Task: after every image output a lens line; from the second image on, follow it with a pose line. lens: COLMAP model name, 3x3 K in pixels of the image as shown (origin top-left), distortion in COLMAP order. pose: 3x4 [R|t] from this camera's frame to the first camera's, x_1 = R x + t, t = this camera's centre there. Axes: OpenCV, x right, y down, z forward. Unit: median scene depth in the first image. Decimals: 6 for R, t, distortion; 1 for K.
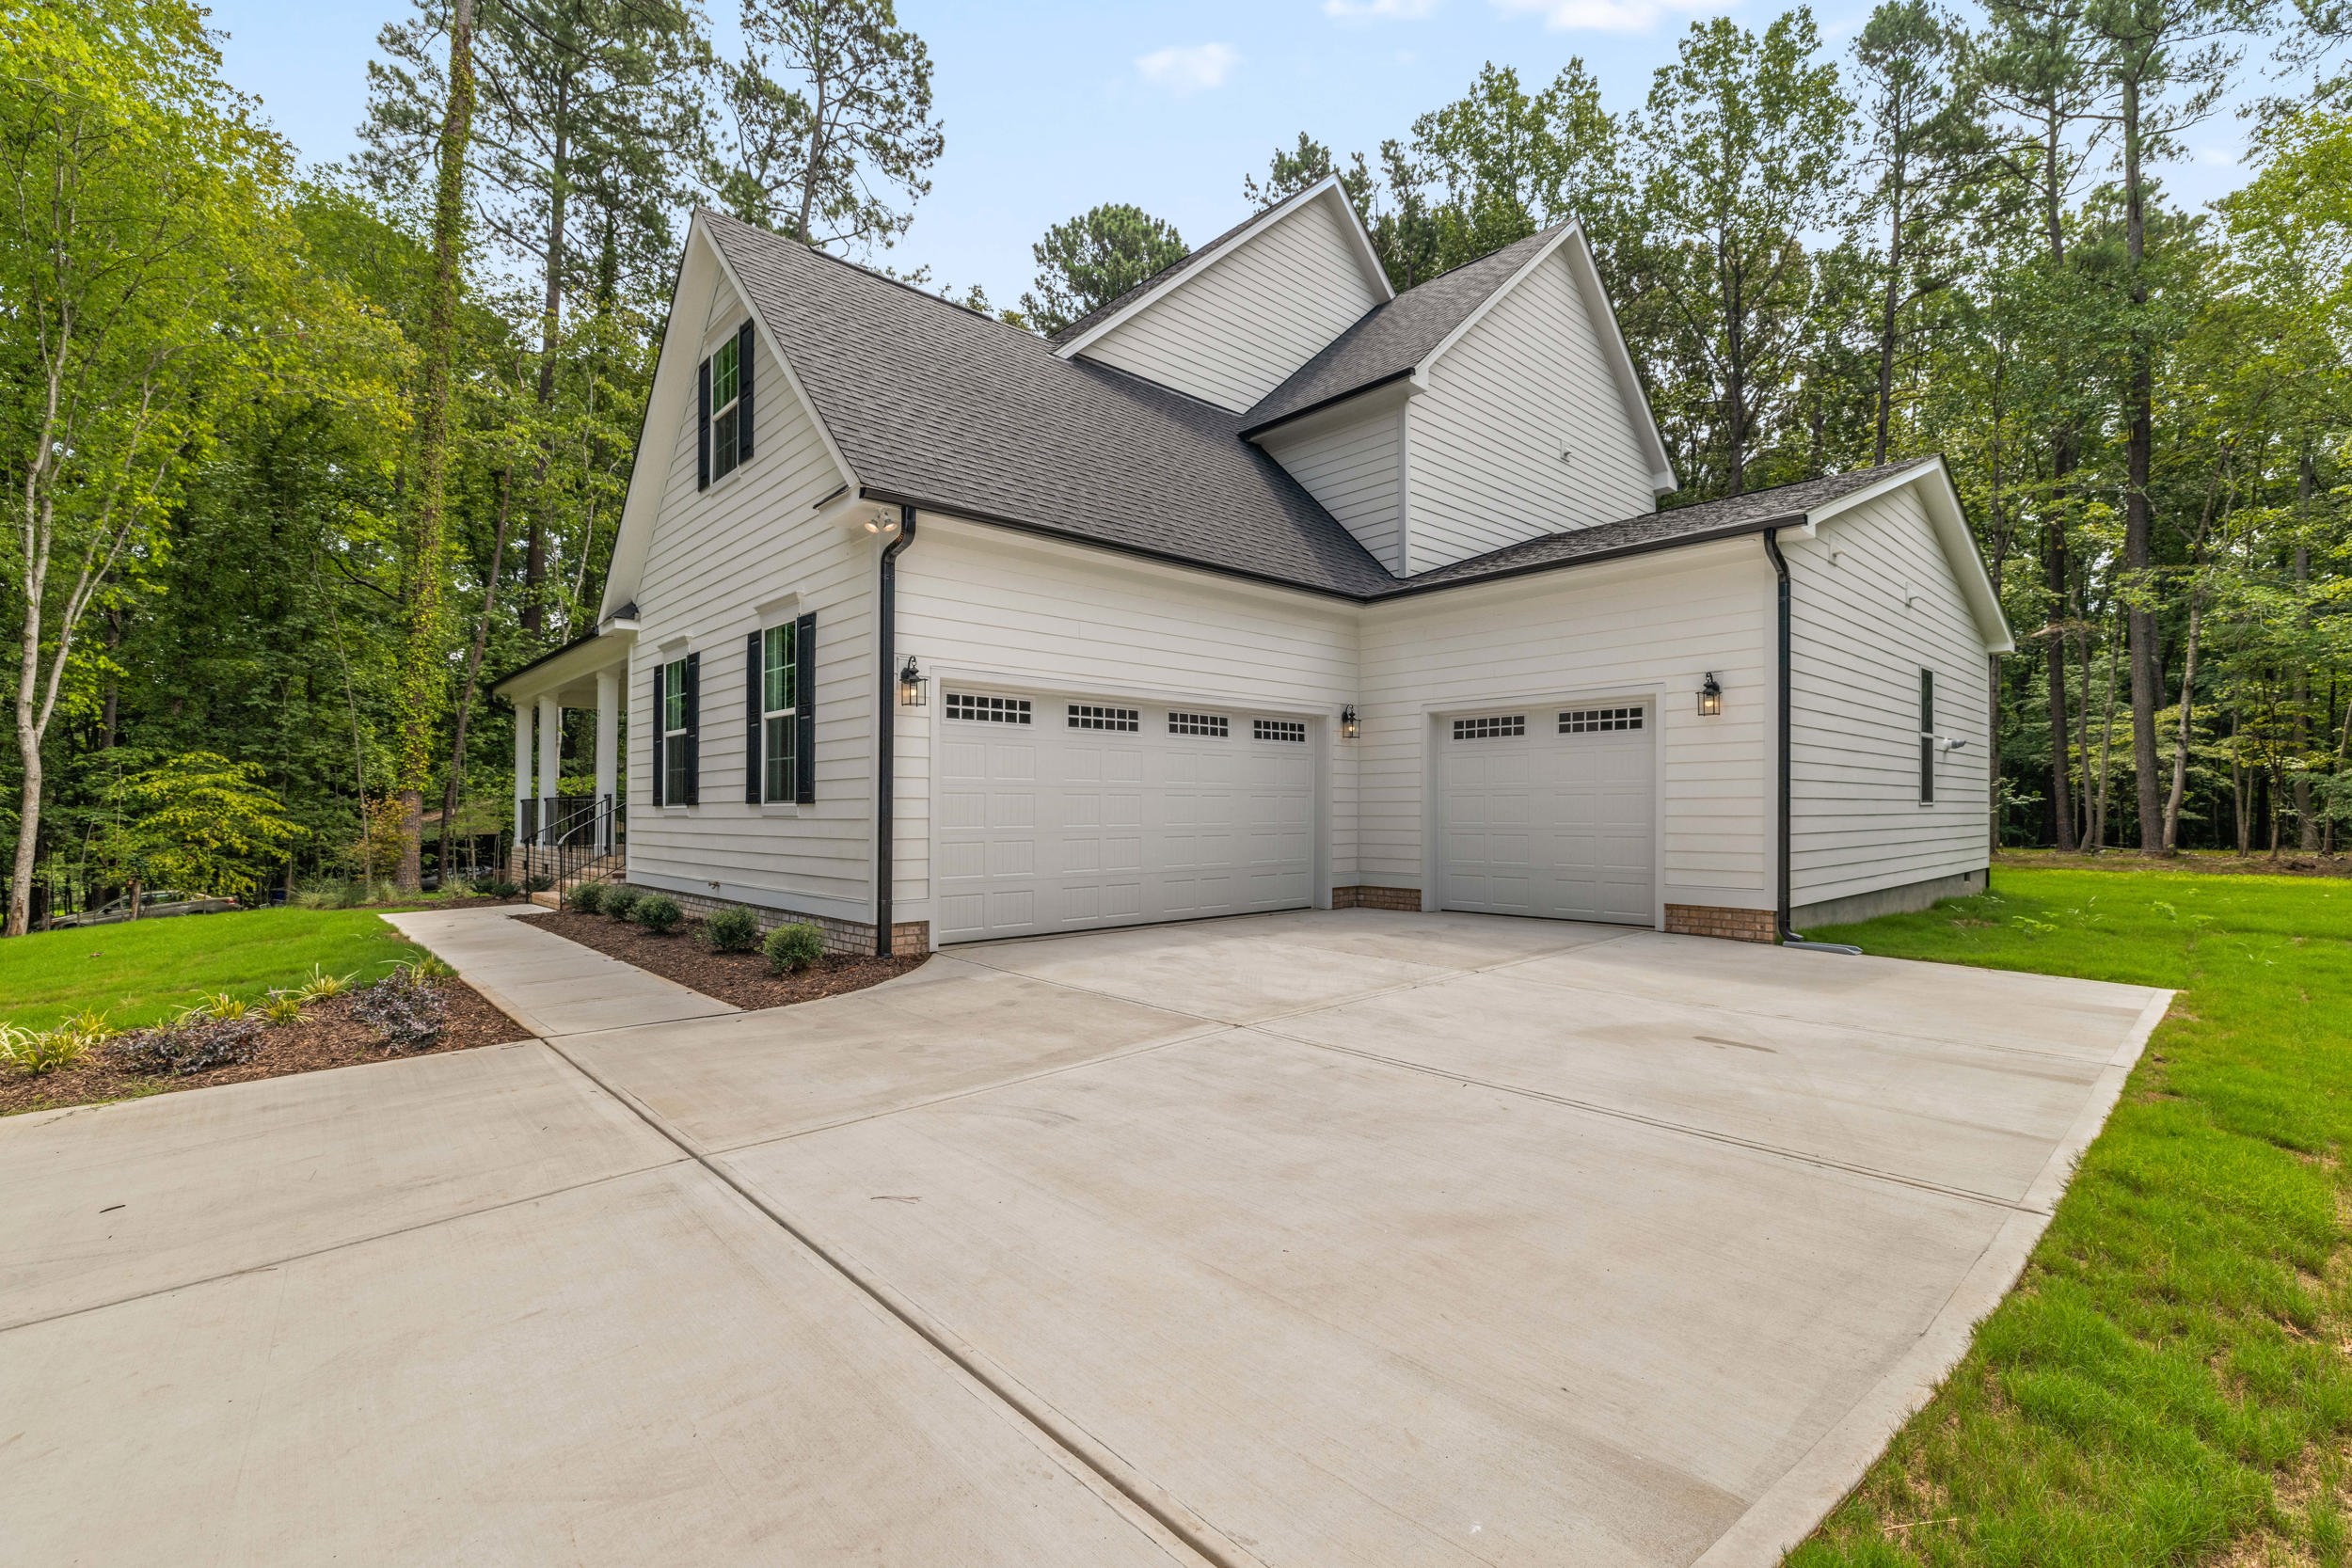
lens RADIAL K [[1008.8, 0, 1180.3], [0, 1008.8, 799.3], [0, 0, 1]] dist [-0.000187, 0.000529]
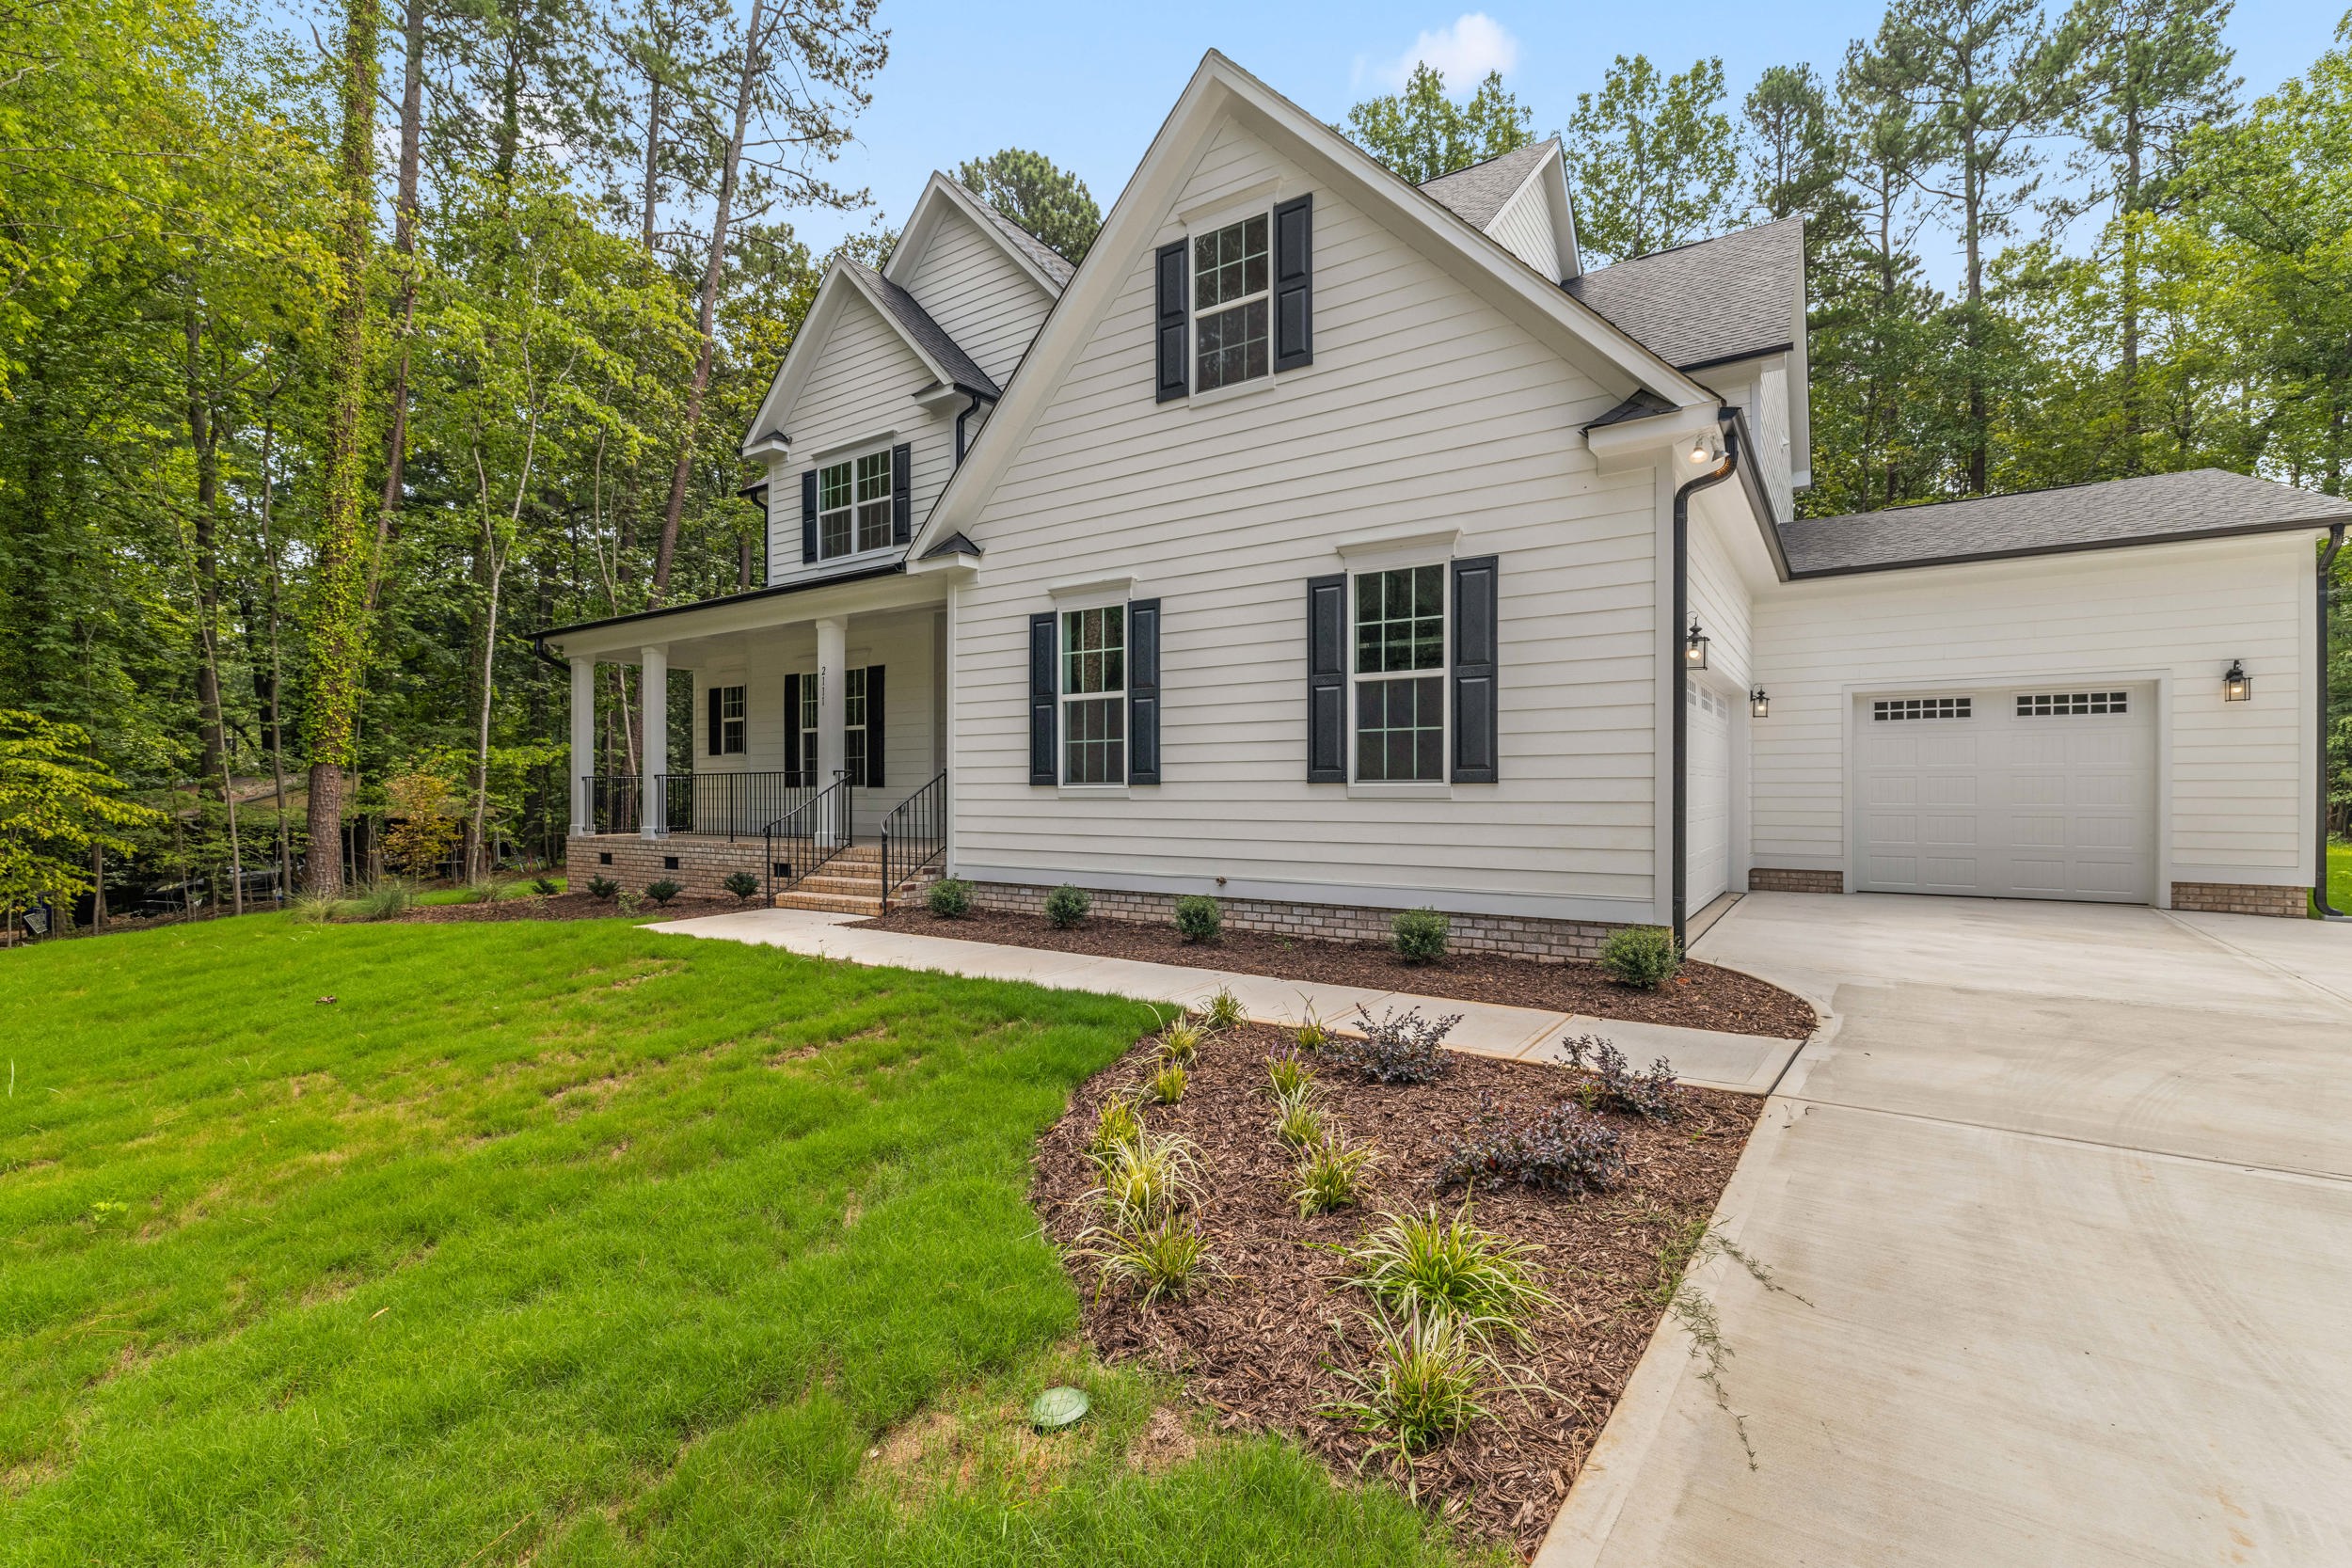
lens RADIAL K [[1008.1, 0, 1176.0], [0, 1008.1, 784.0], [0, 0, 1]] dist [-0.001727, 0.001061]
pose [[0.974520, 0.001753, 0.224293, -0.293706], [-0.003201, 0.999976, 0.006094, -0.000142], [-0.224277, -0.006657, 0.974503, 0.085874]]
